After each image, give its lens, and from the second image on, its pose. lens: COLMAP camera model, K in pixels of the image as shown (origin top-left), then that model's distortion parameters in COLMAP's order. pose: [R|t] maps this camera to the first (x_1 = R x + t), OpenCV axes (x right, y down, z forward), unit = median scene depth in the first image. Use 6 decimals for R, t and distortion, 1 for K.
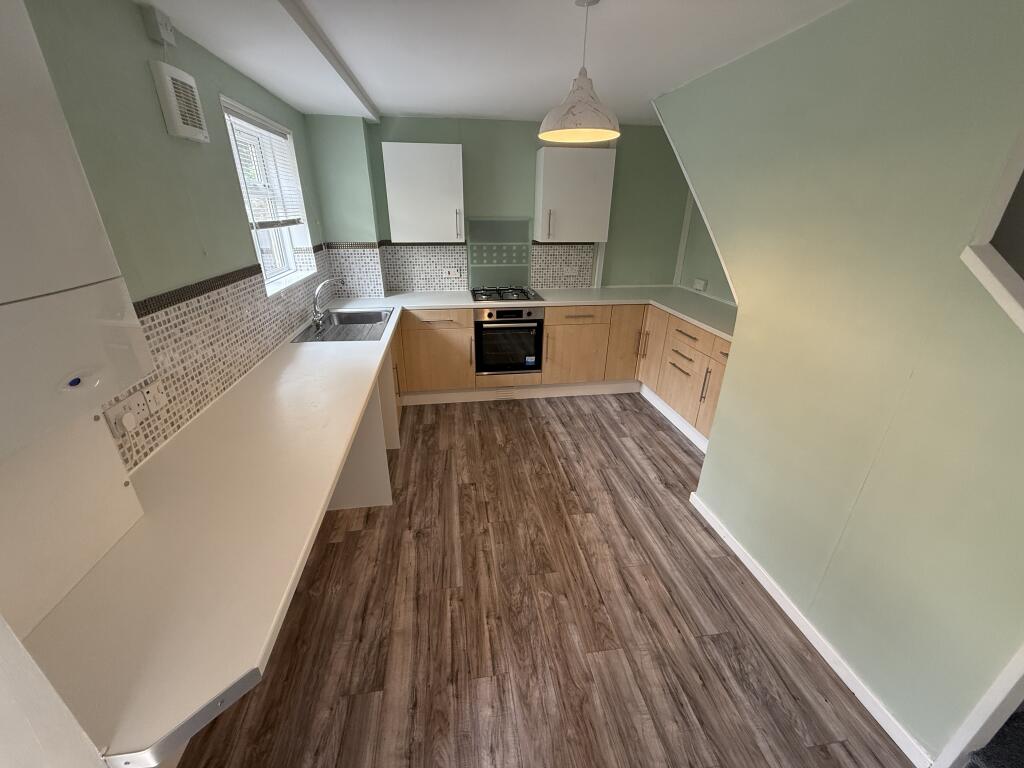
lens RADIAL K [[406.9, 0, 507.7], [0, 406.9, 385.3], [0, 0, 1]] dist [0.000814, 0.000206]
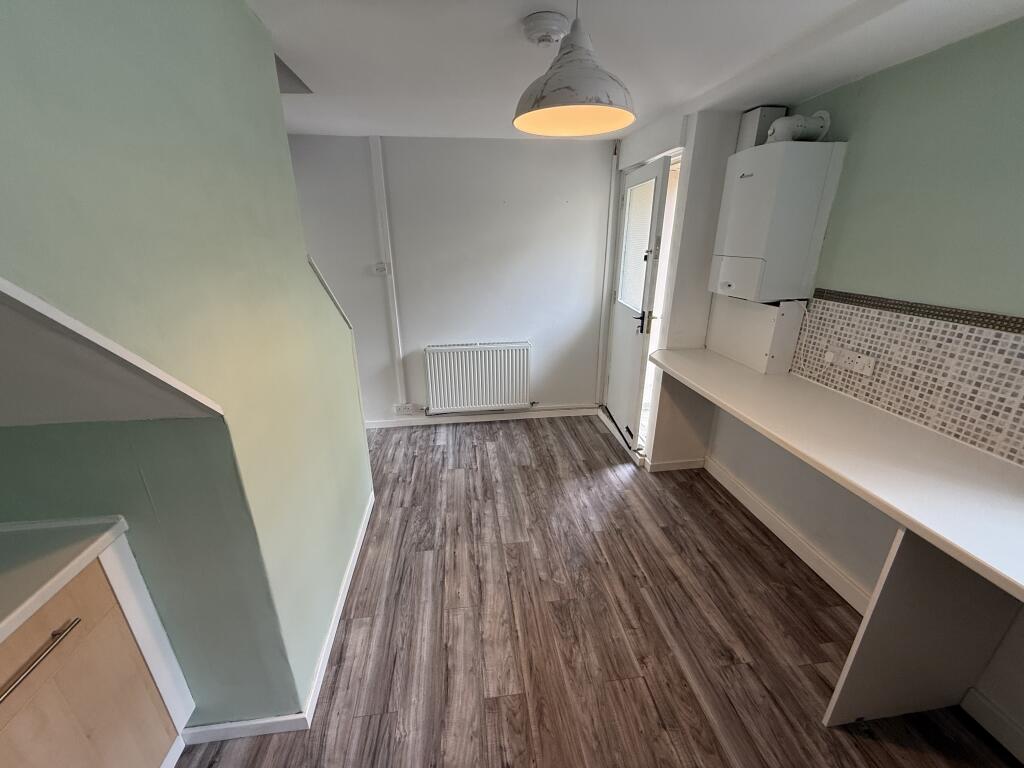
lens RADIAL K [[406.9, 0, 507.5], [0, 406.9, 383.5], [0, 0, 1]] dist [0.000814, 0.000206]
pose [[-0.999772, -0.006474, 0.020328, 0.243856], [0.009399, 0.721728, 0.692113, -0.708027], [-0.019152, 0.692146, -0.721503, 1.641936]]
